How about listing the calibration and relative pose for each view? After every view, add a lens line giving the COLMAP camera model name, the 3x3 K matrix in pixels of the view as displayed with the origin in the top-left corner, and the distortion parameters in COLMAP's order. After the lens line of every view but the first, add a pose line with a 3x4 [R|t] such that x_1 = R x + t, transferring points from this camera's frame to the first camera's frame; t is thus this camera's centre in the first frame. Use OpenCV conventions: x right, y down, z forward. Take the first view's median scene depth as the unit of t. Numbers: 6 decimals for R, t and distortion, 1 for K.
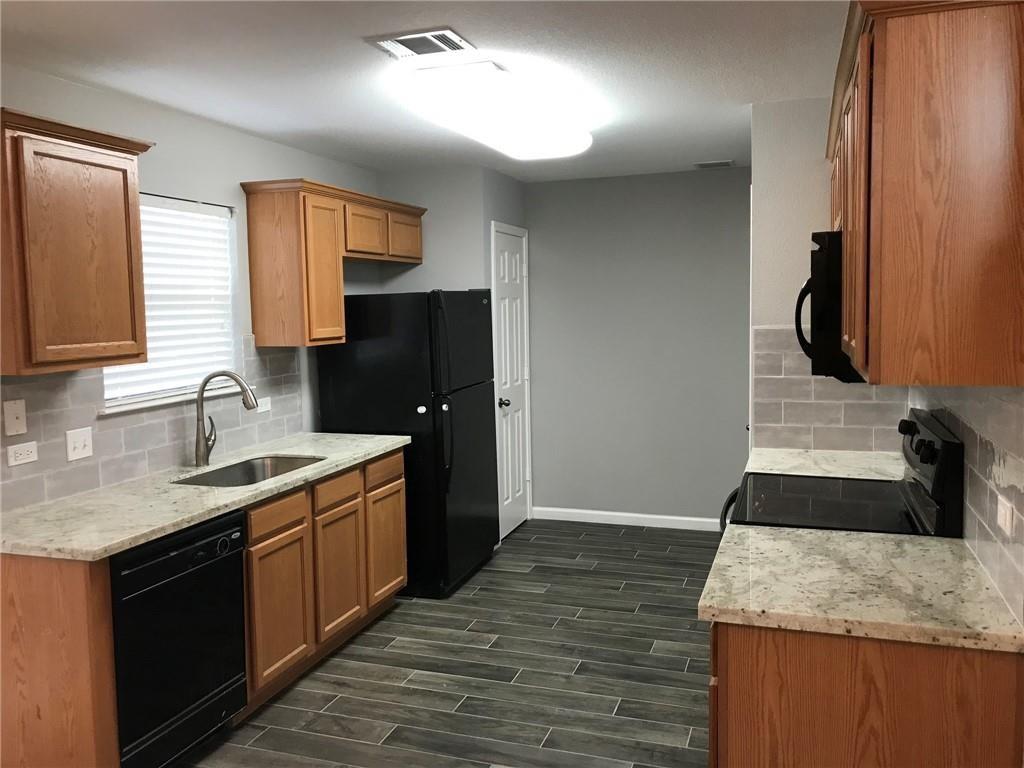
lens RADIAL K [[836.5, 0, 512.6], [0, 836.5, 382.1], [0, 0, 1]] dist [0.006555, -0.002515]
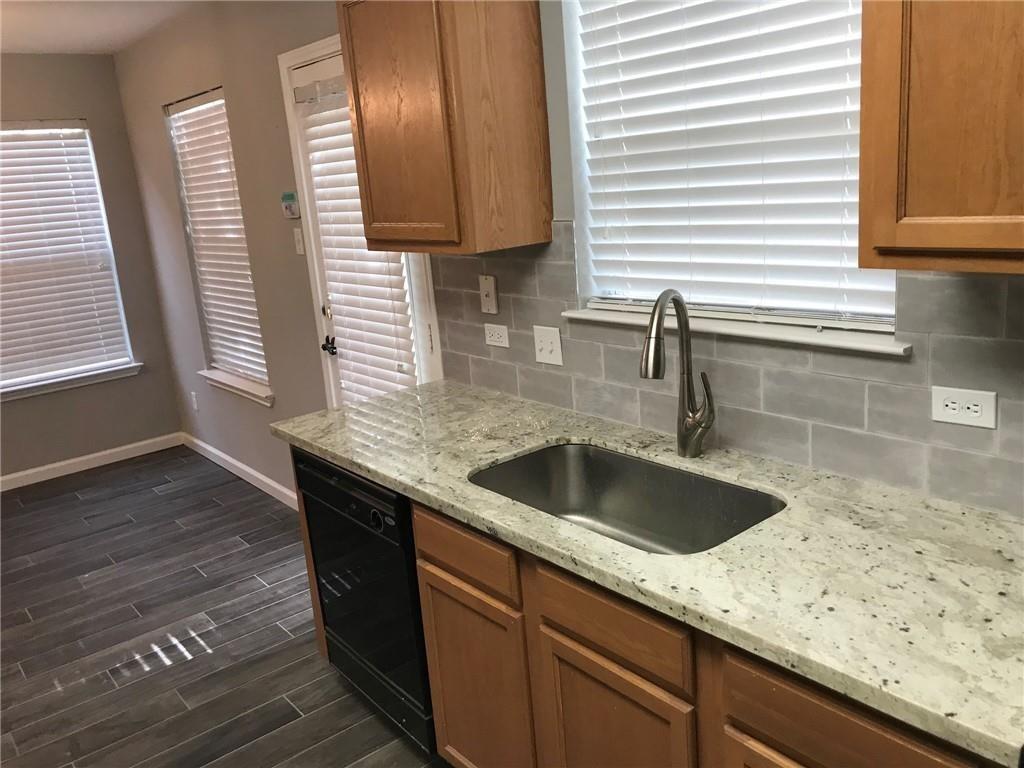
lens RADIAL K [[836.5, 0, 508.1], [0, 836.5, 380.3], [0, 0, 1]] dist [0.006555, -0.002515]
pose [[-0.528206, 0.264576, -0.806845, 0.144079], [0.011859, 0.952423, 0.304549, -0.136383], [0.849034, 0.151296, -0.506213, 1.398293]]
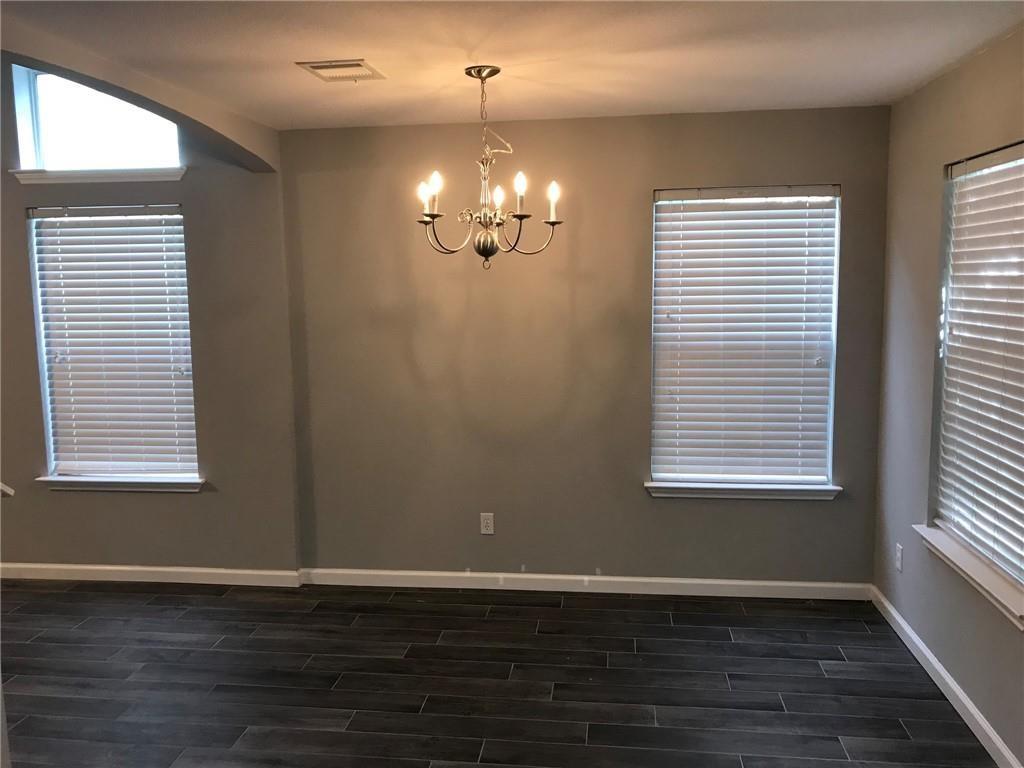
lens RADIAL K [[836.5, 0, 510.2], [0, 836.5, 376.6], [0, 0, 1]] dist [0.006555, -0.002515]
pose [[-0.980684, 0.059571, -0.186305, 0.059254], [0.018700, 0.976686, 0.213859, -0.134217], [0.194702, 0.206244, -0.958934, 1.268600]]
